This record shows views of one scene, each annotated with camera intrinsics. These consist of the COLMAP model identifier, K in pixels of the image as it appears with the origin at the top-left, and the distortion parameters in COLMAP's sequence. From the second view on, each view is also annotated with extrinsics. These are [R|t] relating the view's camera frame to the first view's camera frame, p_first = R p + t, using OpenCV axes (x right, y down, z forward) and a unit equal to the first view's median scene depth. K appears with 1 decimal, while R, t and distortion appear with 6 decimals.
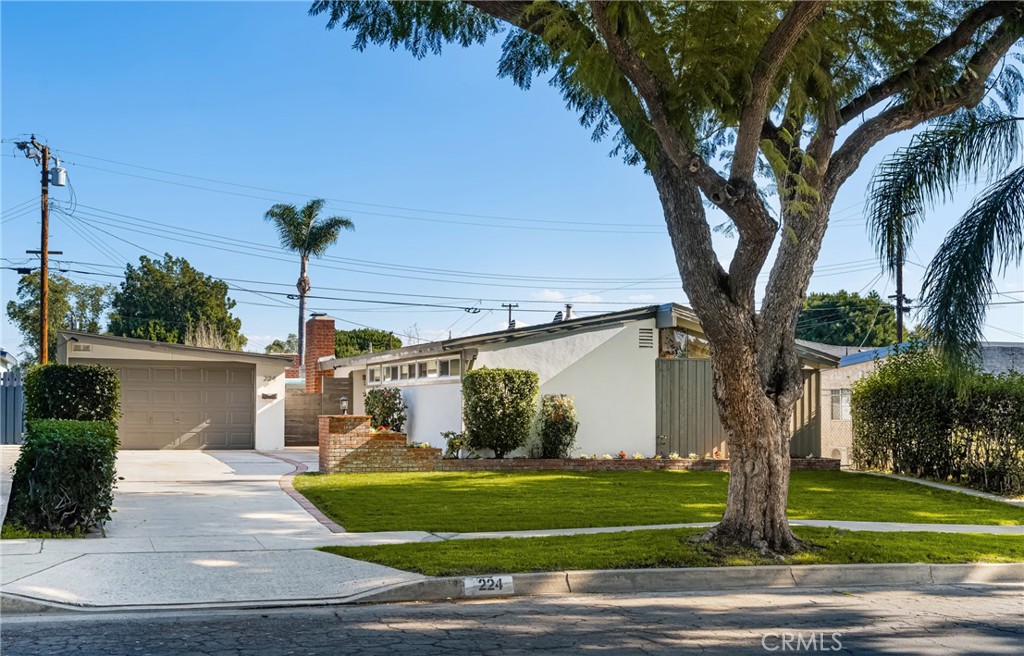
lens RADIAL K [[1208.4, 0, 513.1], [0, 1208.4, 388.2], [0, 0, 1]] dist [0.015436, 0.000000]
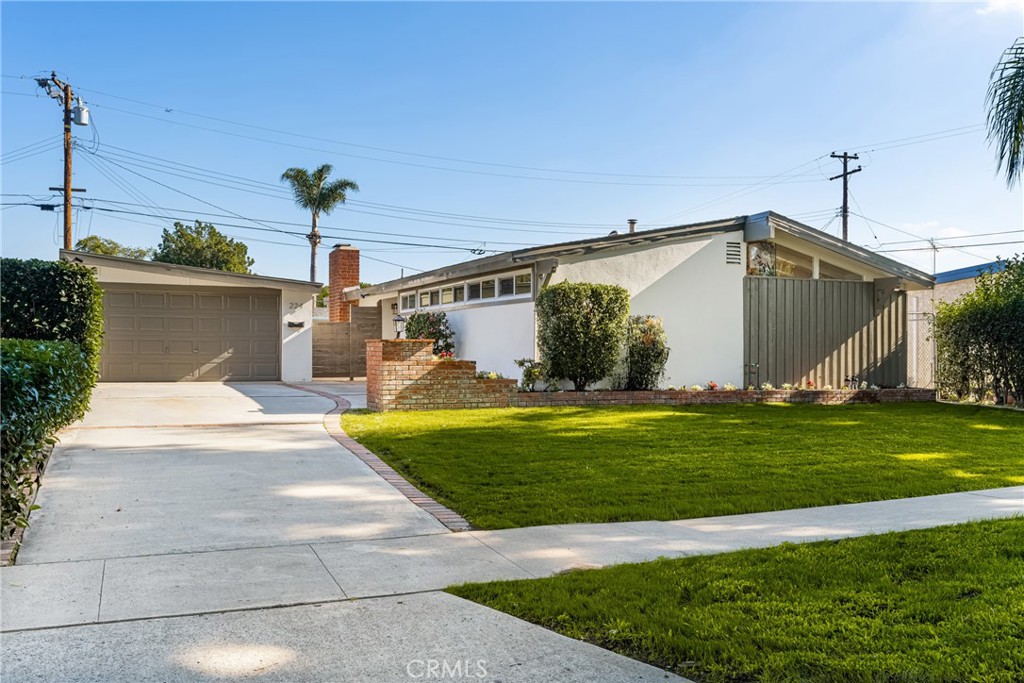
lens RADIAL K [[899.9, 0, 513.6], [0, 899.9, 345.8], [0, 0, 1]] dist [0.007763, 0.004465]
pose [[0.998454, -0.002580, 0.055520, -0.074972], [0.001829, 0.999906, 0.013589, 0.014696], [-0.055550, -0.013466, 0.998365, 0.305413]]
